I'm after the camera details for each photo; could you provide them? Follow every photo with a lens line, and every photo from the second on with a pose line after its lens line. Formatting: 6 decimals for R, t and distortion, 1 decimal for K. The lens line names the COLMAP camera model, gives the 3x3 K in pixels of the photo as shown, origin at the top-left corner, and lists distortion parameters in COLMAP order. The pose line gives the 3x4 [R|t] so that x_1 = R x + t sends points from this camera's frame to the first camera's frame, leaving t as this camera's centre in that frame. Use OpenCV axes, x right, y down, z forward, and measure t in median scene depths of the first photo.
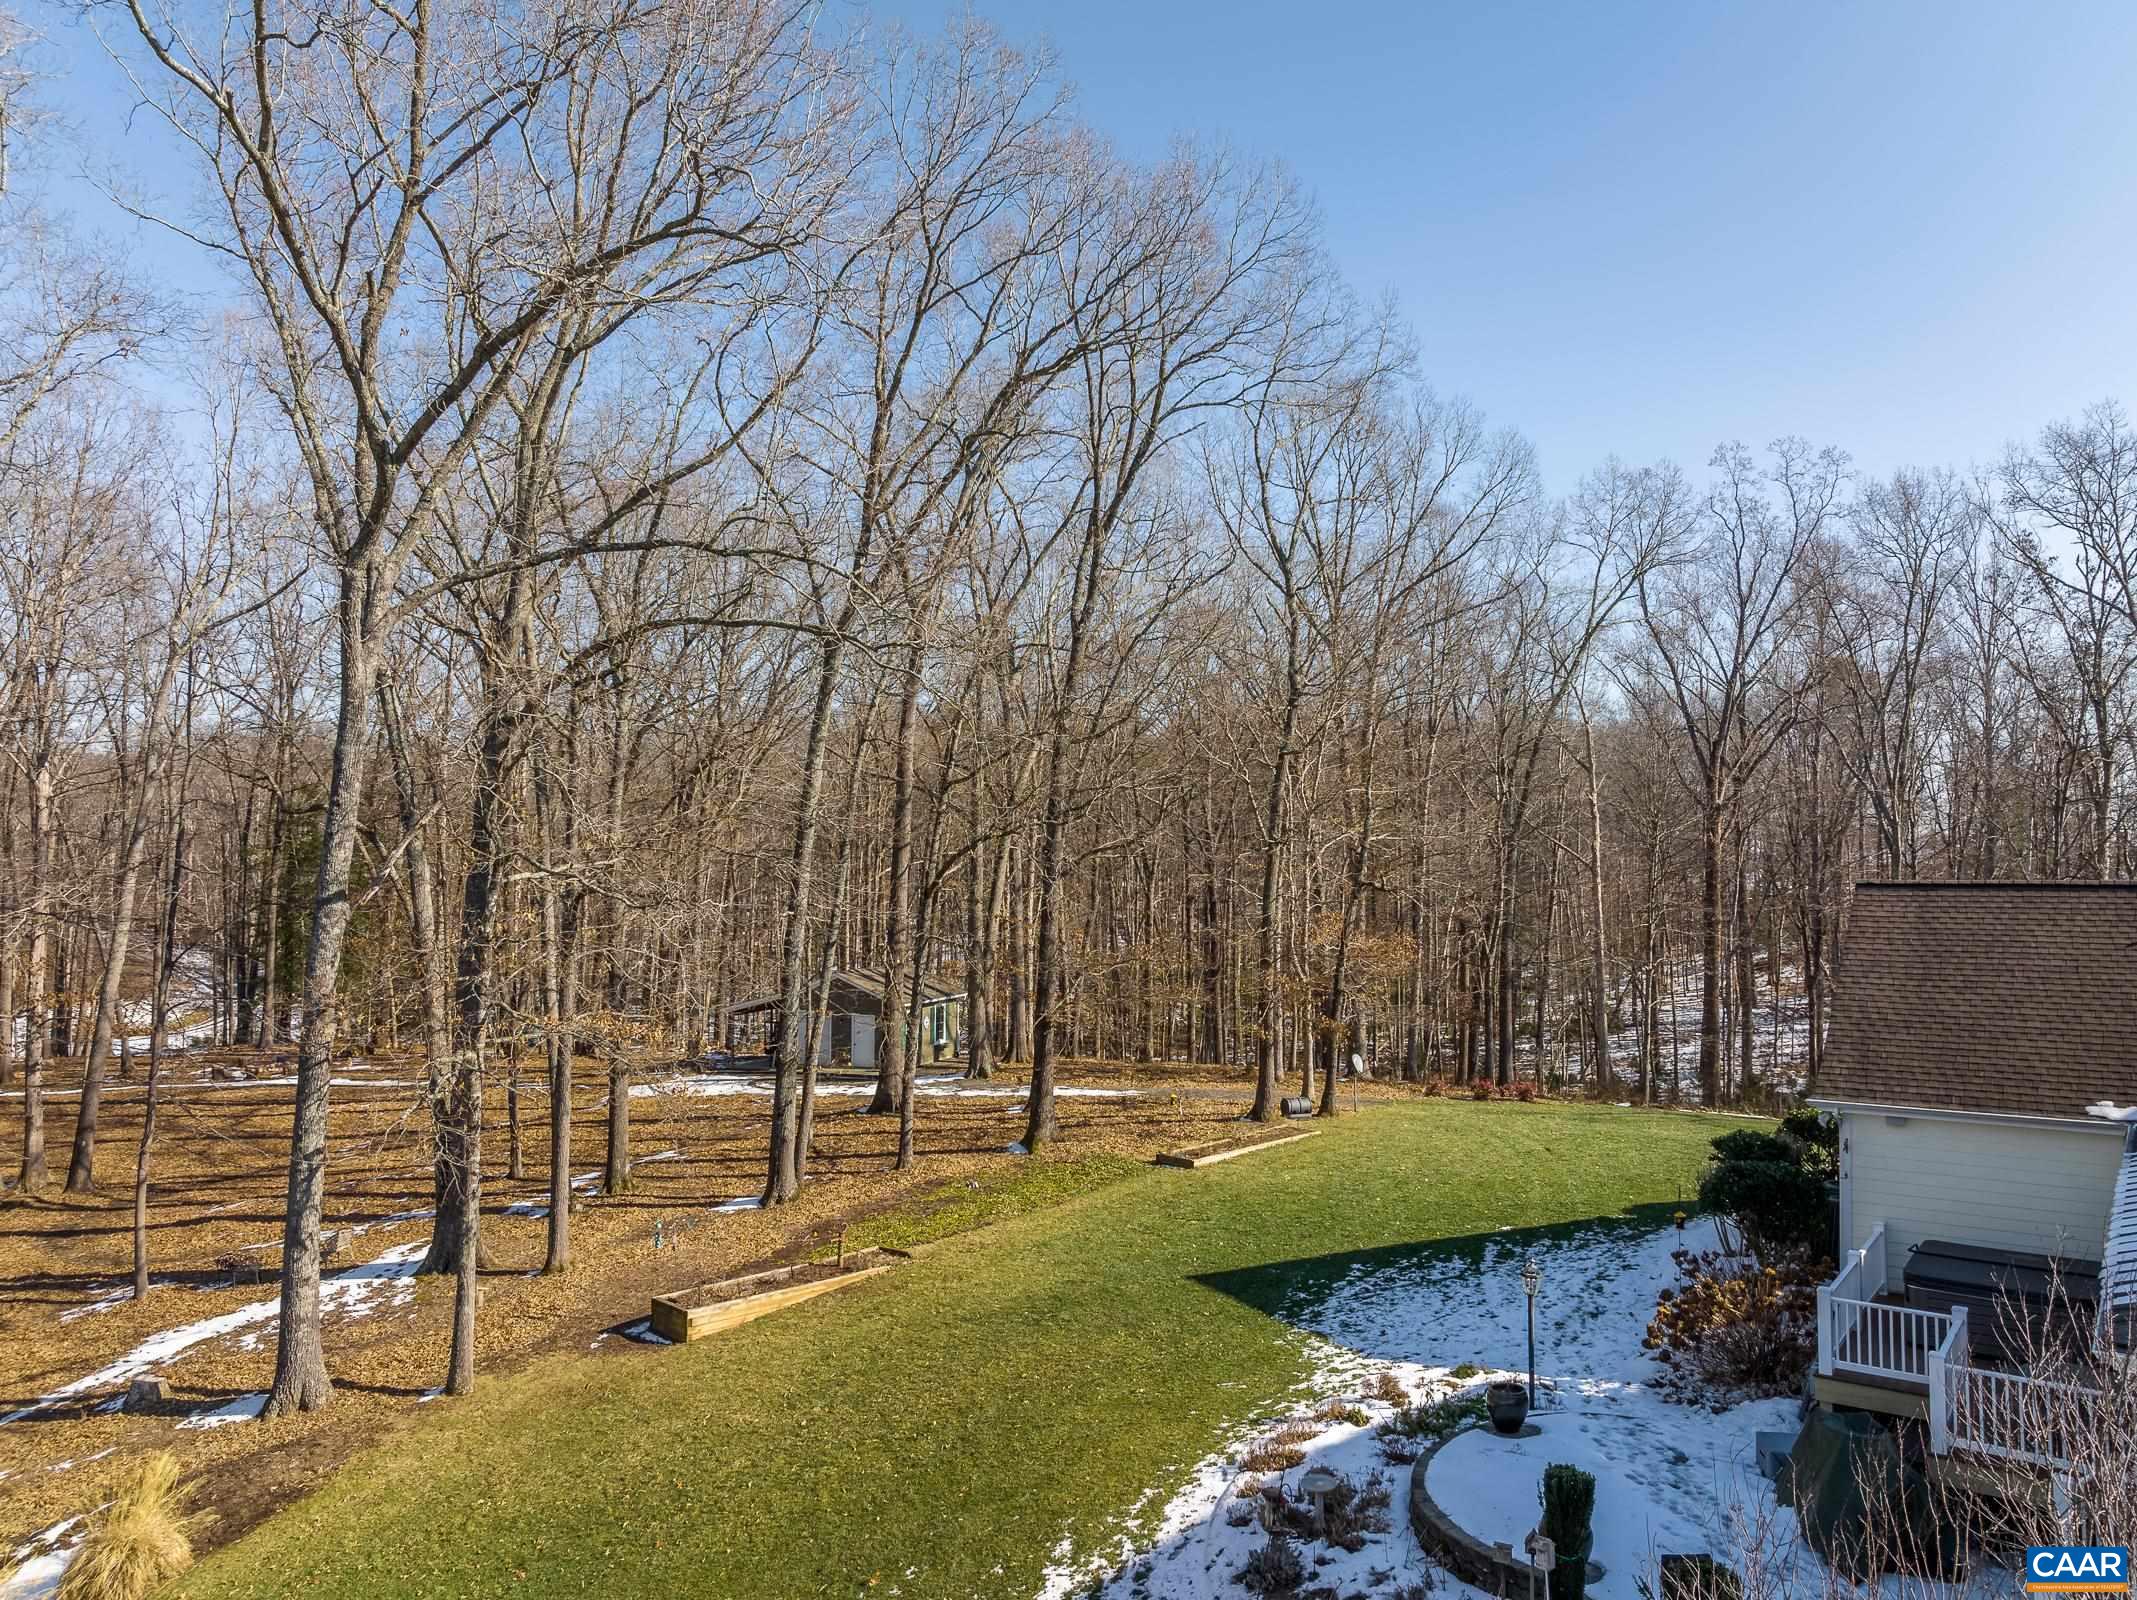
lens RADIAL K [[1505.1, 0, 1068.5], [0, 1505.1, 800.0], [0, 0, 1]] dist [-0.032910, -0.007406]
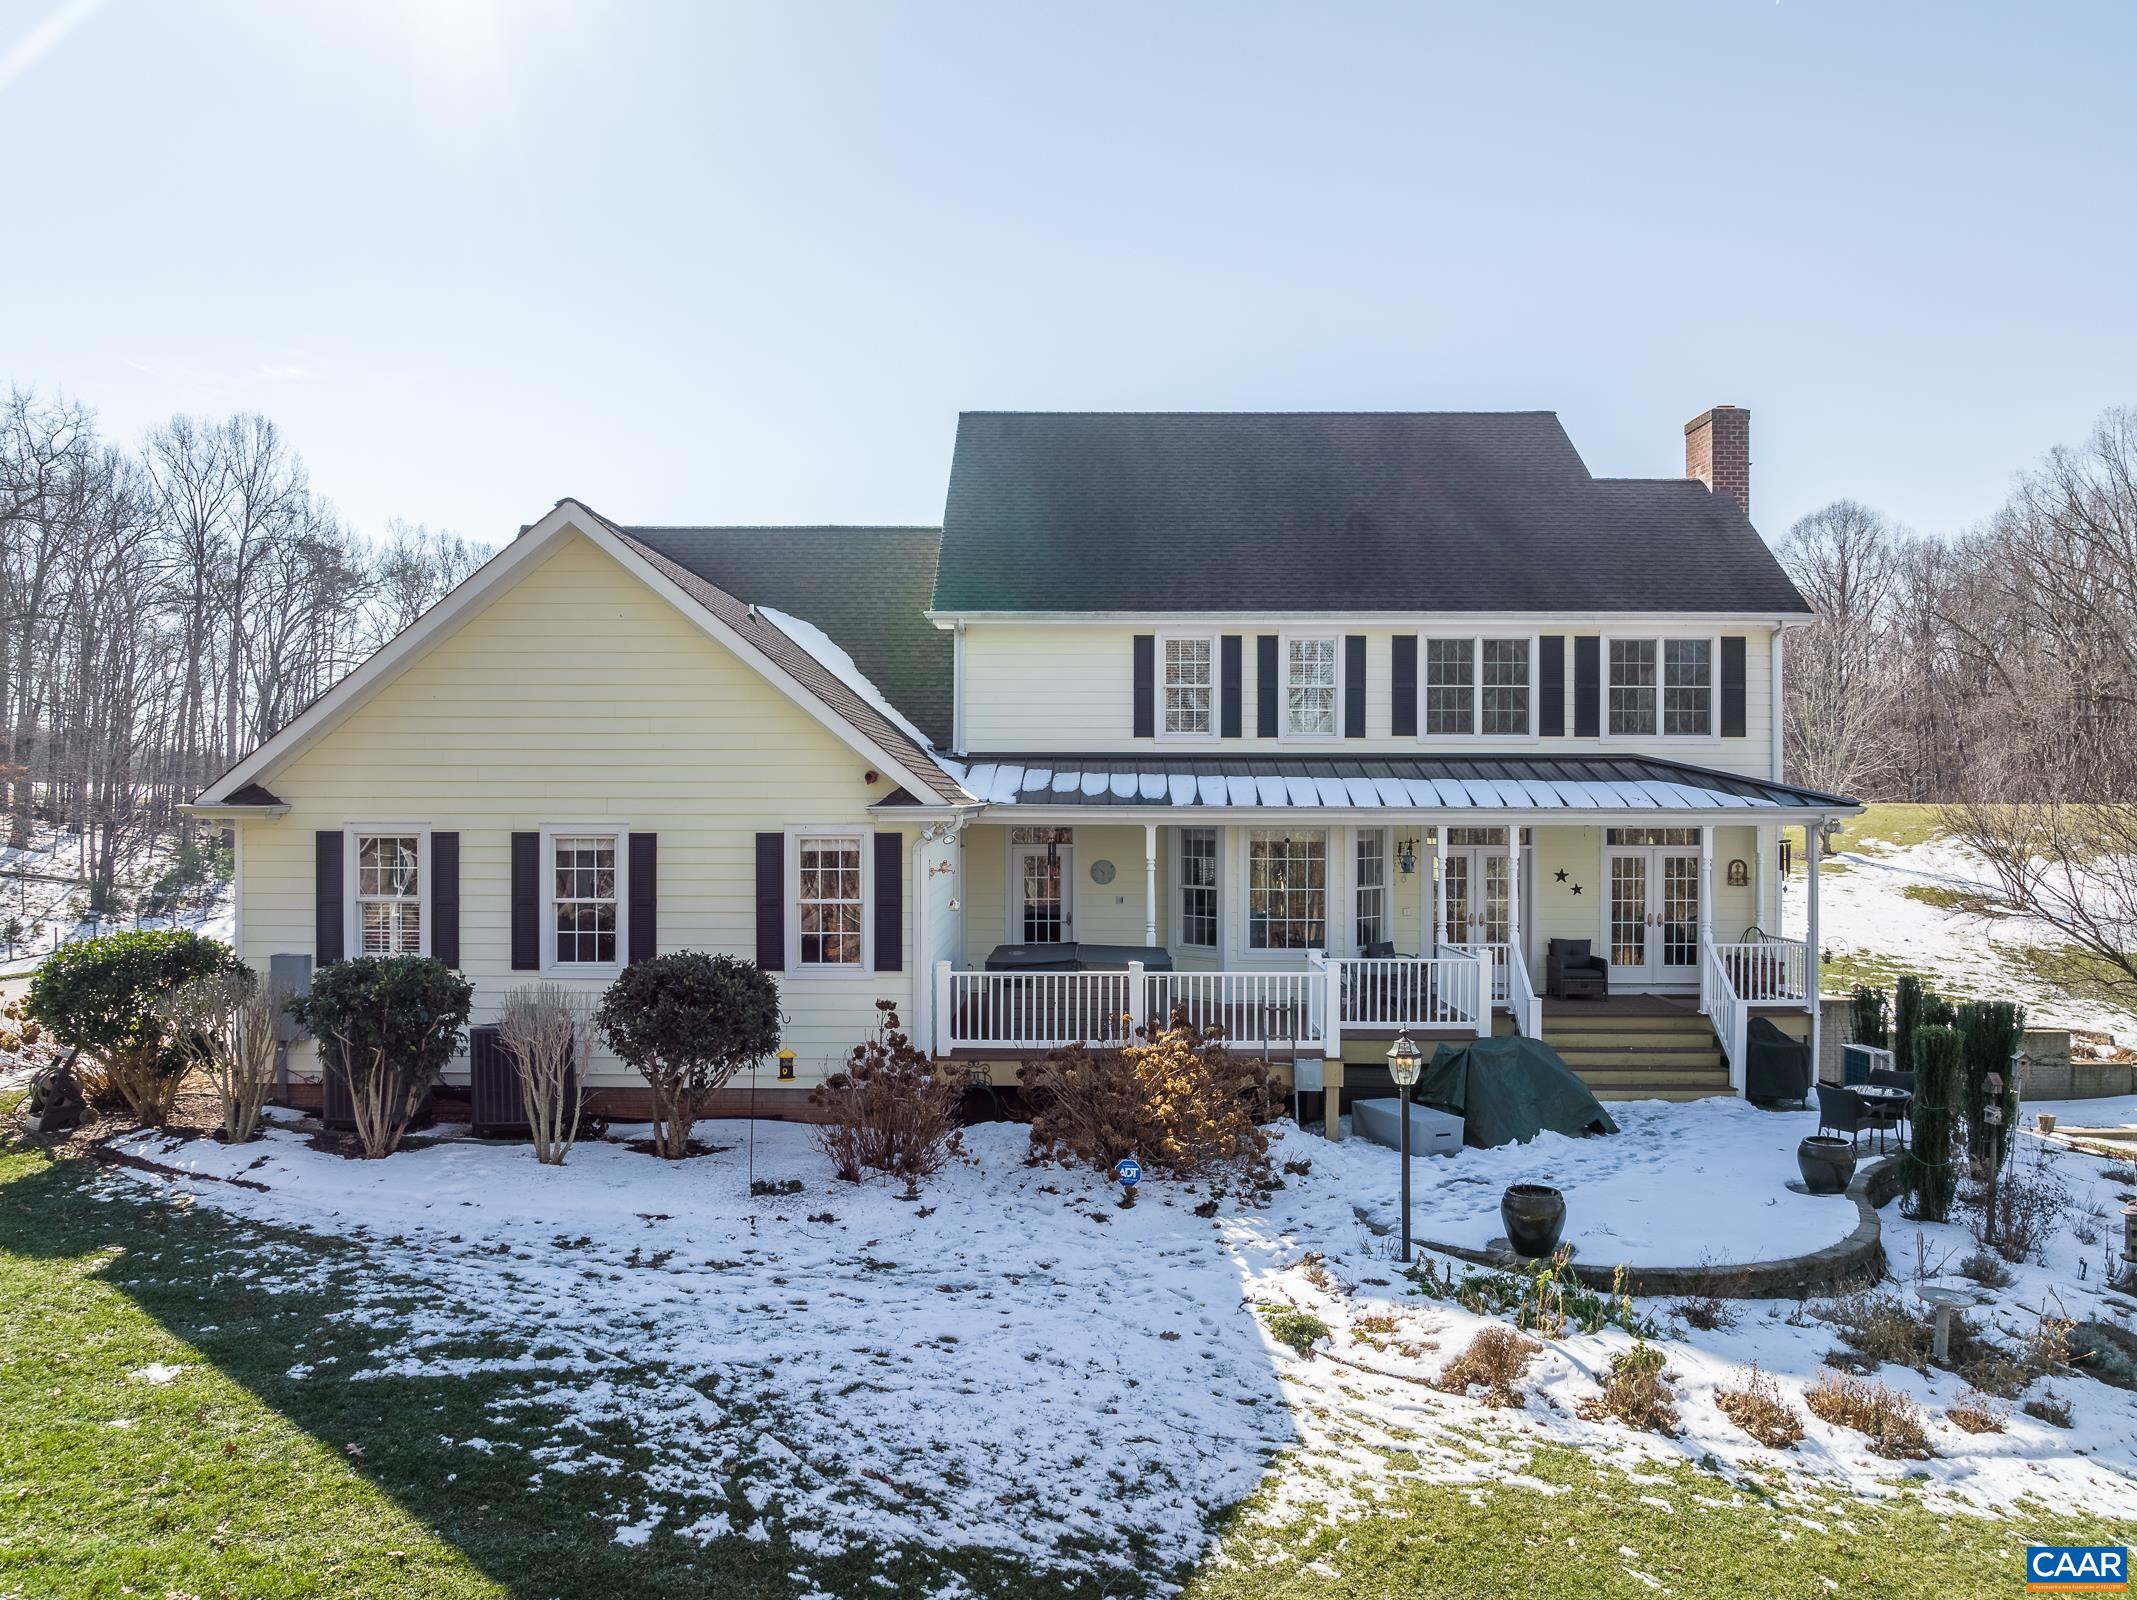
lens RADIAL K [[1505.1, 0, 1068.5], [0, 1505.1, 800.0], [0, 0, 1]] dist [-0.032910, -0.007406]
pose [[-0.584912, -0.003669, 0.811088, -0.099795], [-0.043194, 0.998712, -0.026631, 0.187327], [-0.809946, -0.050611, -0.584317, 1.204260]]
